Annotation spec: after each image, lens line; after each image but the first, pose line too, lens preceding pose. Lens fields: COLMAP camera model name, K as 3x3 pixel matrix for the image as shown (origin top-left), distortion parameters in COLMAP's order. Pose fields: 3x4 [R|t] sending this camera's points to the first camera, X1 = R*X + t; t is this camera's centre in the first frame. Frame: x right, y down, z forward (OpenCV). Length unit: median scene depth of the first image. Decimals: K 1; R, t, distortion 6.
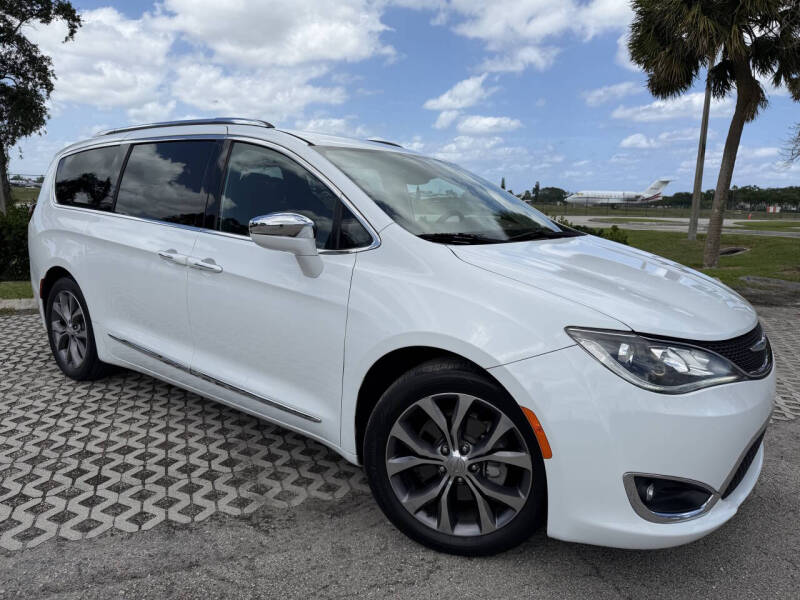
lens RADIAL K [[576.7, 0, 400.0], [0, 576.7, 300.0], [0, 0, 1]] dist [0.033561, -0.040497]
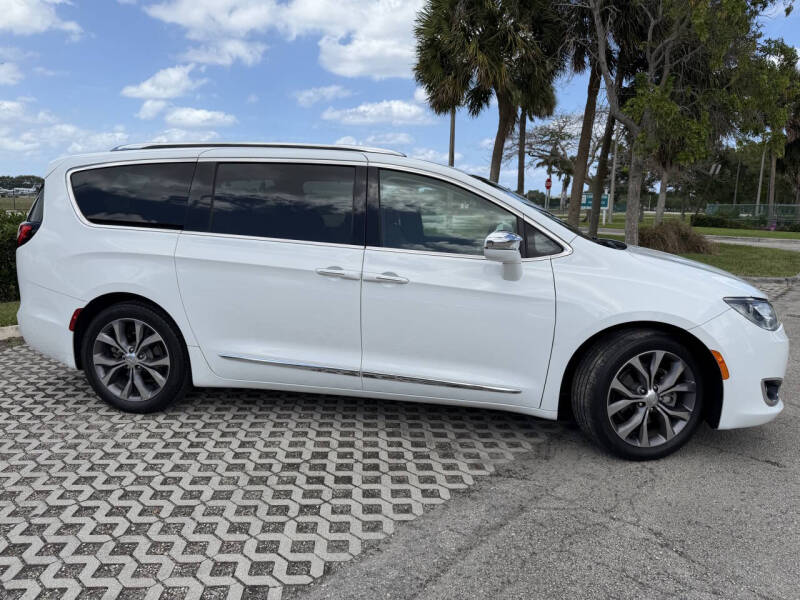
lens RADIAL K [[576.7, 0, 400.0], [0, 576.7, 300.0], [0, 0, 1]] dist [0.033561, -0.040497]
pose [[0.886195, -0.086855, 0.455098, -1.077142], [0.084054, 0.996111, 0.026432, -0.057524], [-0.455624, 0.014828, 0.890049, -0.028666]]
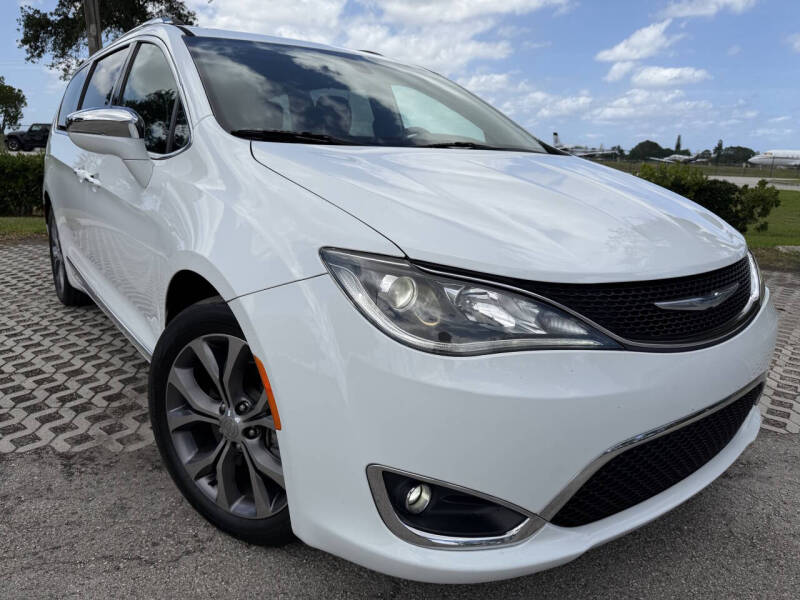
lens RADIAL K [[581.6, 0, 403.0], [0, 581.6, 295.2], [0, 0, 1]] dist [0.001235, -0.006837]
pose [[0.966815, 0.066876, -0.246569, 0.498187], [-0.052169, 0.996474, 0.065711, 0.047288], [0.250094, -0.050667, 0.966895, 0.314225]]
